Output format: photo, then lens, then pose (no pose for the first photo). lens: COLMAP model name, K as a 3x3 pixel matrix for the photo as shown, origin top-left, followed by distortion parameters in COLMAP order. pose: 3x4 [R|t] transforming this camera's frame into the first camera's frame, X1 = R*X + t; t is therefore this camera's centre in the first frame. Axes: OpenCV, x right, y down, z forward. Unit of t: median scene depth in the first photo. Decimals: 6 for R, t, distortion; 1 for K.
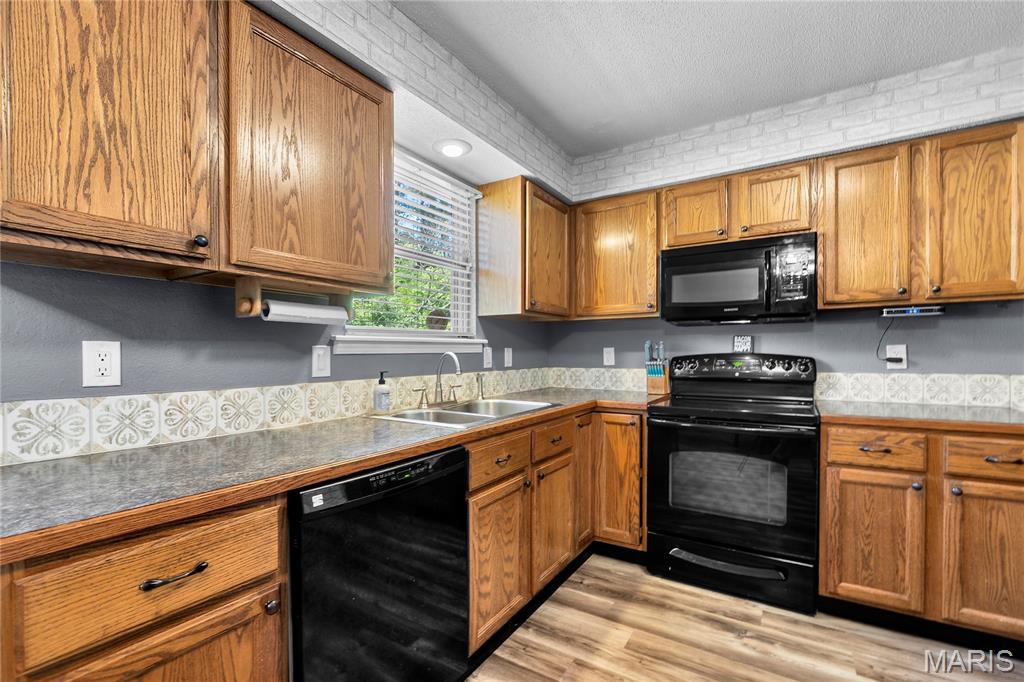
lens RADIAL K [[437.1, 0, 531.1], [0, 437.1, 360.2], [0, 0, 1]] dist [-0.011653, -0.000569]
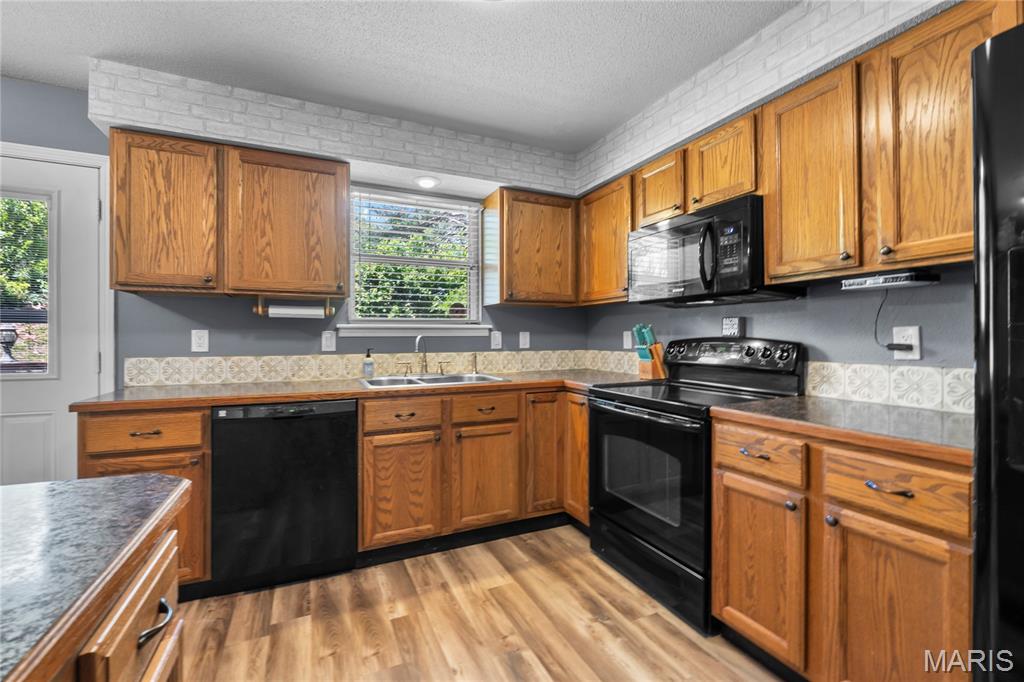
lens RADIAL K [[437.1, 0, 538.5], [0, 437.1, 338.9], [0, 0, 1]] dist [-0.011653, -0.000569]
pose [[0.844810, 0.006474, -0.535028, 0.872458], [-0.011698, 0.999911, -0.006371, -0.003771], [0.534939, 0.011641, 0.844810, 0.071091]]
